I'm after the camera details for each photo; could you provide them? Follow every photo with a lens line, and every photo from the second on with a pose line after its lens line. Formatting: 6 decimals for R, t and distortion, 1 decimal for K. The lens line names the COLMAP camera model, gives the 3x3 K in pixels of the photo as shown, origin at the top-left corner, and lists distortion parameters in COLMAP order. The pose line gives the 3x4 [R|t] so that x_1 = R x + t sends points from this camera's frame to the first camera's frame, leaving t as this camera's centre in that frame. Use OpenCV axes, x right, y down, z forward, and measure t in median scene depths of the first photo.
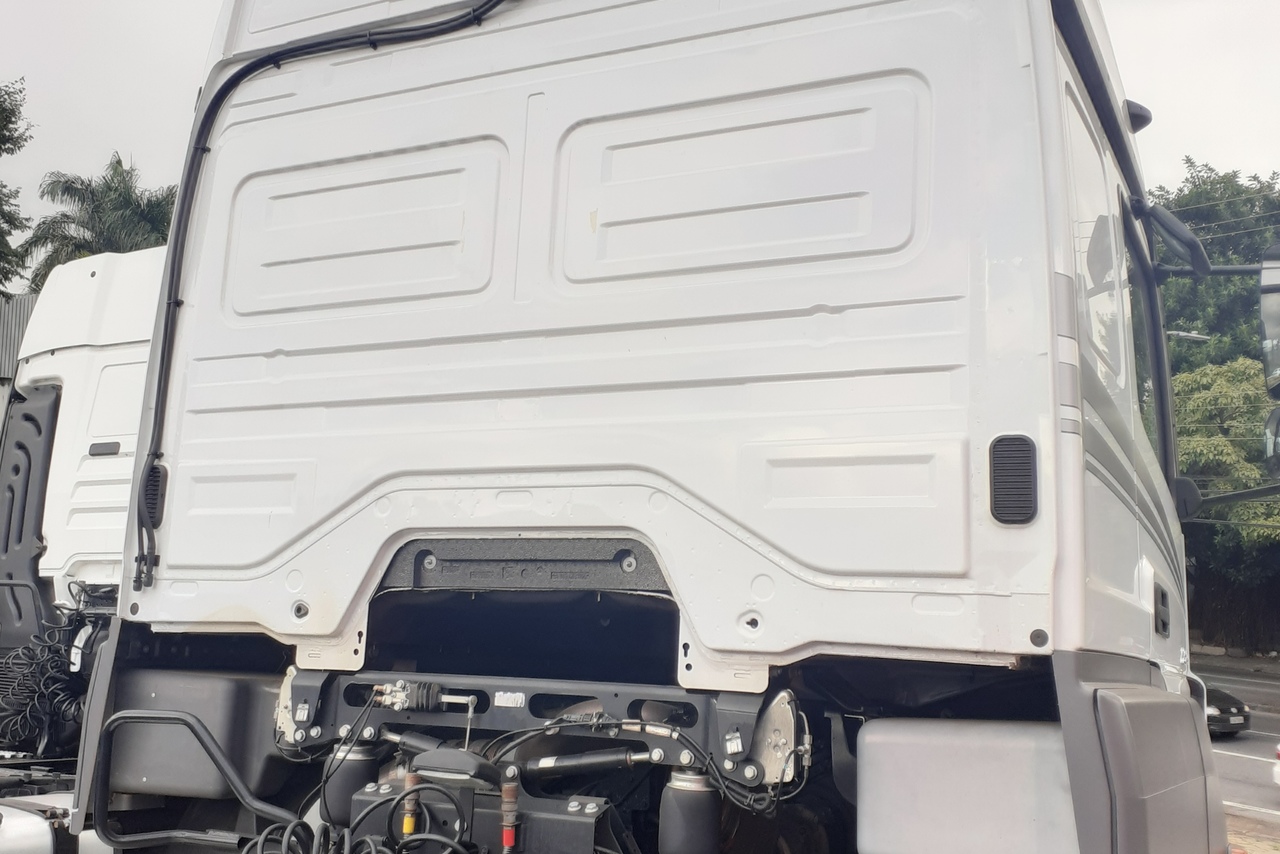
lens RADIAL K [[1359.9, 0, 642.0], [0, 1359.9, 442.3], [0, 0, 1]] dist [0.249157, -0.553618]
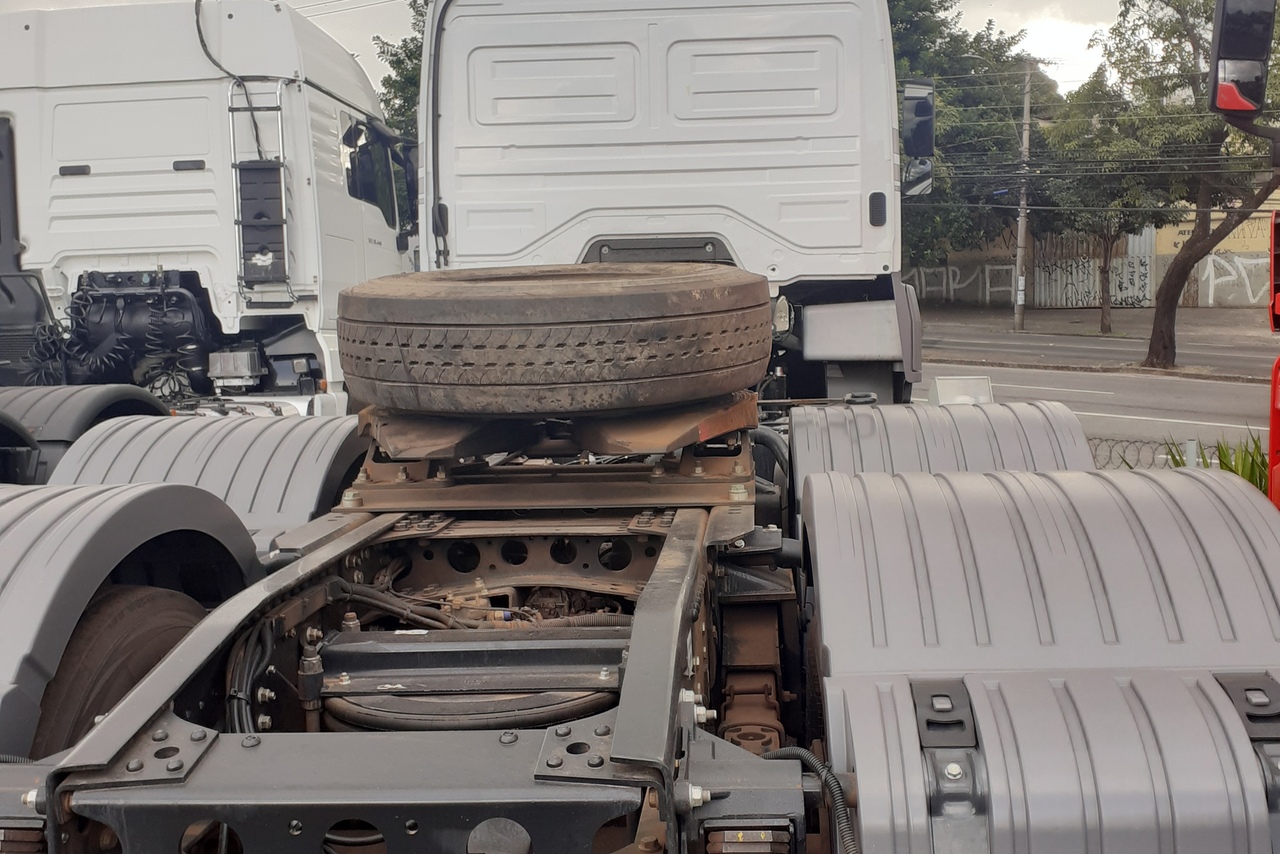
lens RADIAL K [[1359.9, 0, 642.0], [0, 1359.9, 442.3], [0, 0, 1]] dist [0.249157, -0.553618]
pose [[0.931242, -0.082130, 0.355026, -0.943954], [-0.001017, 0.973681, 0.227914, -0.116510], [-0.364400, -0.212604, 0.906649, -1.116418]]
